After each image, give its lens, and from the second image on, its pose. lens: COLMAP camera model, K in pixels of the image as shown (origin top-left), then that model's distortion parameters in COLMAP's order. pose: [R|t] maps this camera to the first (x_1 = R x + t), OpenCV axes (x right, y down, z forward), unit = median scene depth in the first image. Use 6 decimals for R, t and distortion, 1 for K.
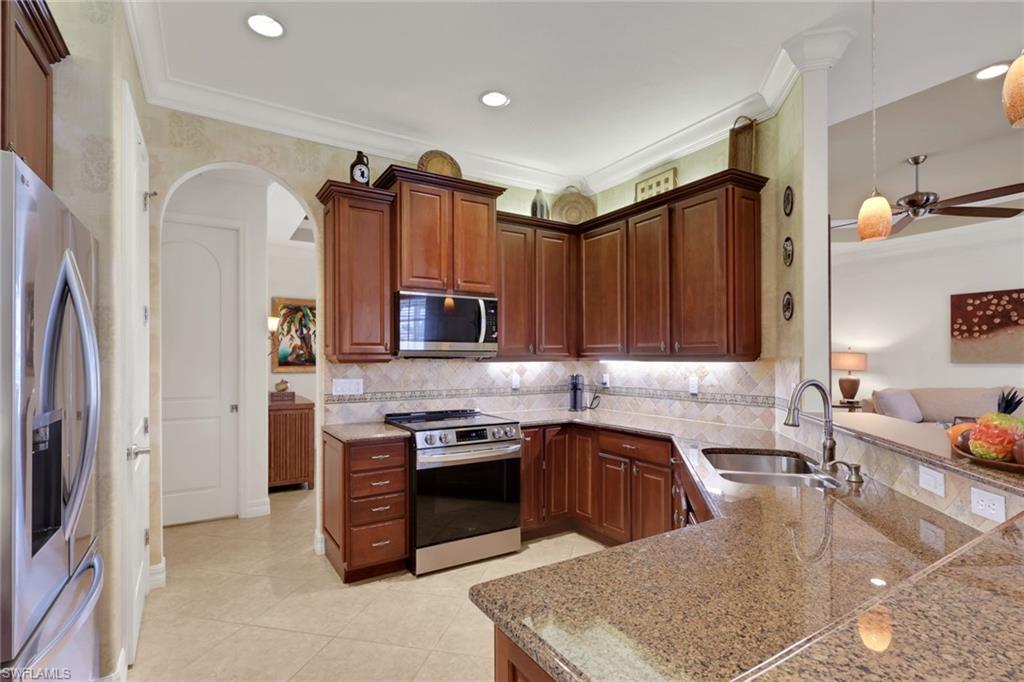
lens RADIAL K [[487.8, 0, 514.1], [0, 487.8, 360.9], [0, 0, 1]] dist [-0.000862, 0.000149]
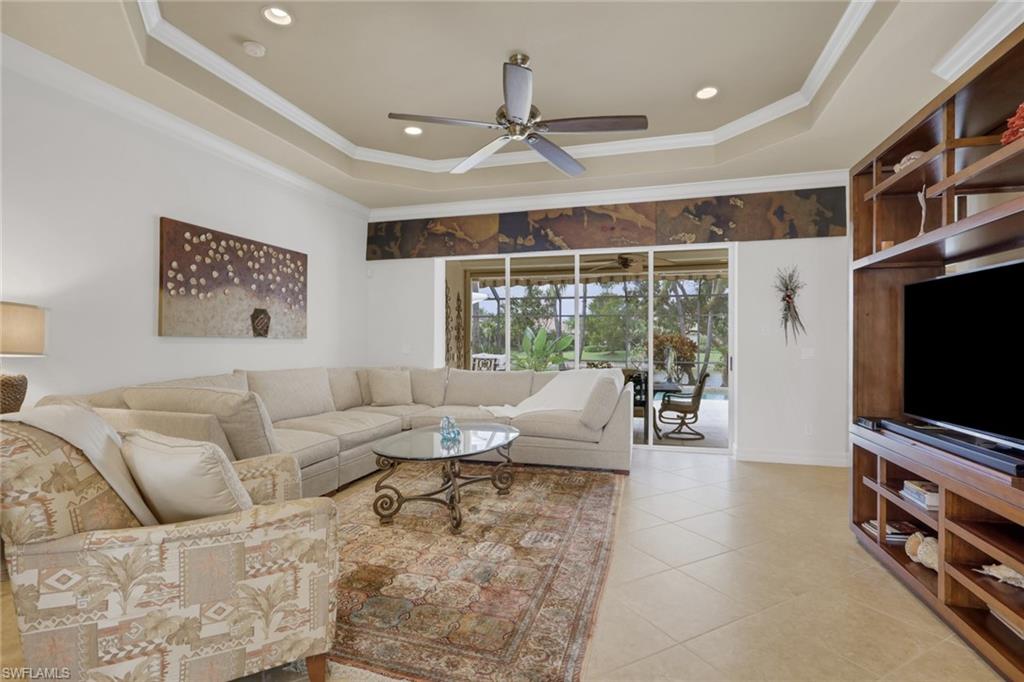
lens RADIAL K [[487.8, 0, 507.5], [0, 487.8, 341.6], [0, 0, 1]] dist [-0.000862, 0.000149]
pose [[-0.663337, 0.002718, 0.748316, 0.363946], [-0.000014, 0.999993, -0.003644, 0.023528], [-0.748321, -0.002427, -0.663333, 1.950858]]
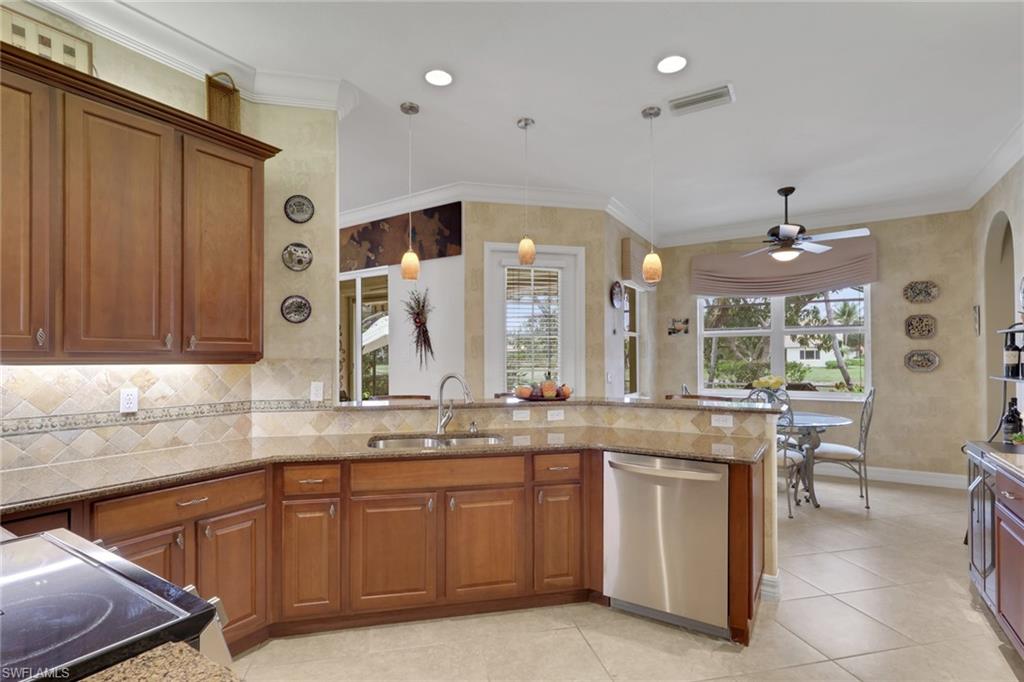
lens RADIAL K [[487.8, 0, 513.9], [0, 487.8, 350.7], [0, 0, 1]] dist [-0.000862, 0.000149]
pose [[-0.432747, 0.018650, 0.901323, -0.434089], [0.006170, 0.999824, -0.017726, -0.001850], [-0.901495, -0.002109, -0.432785, 0.786368]]
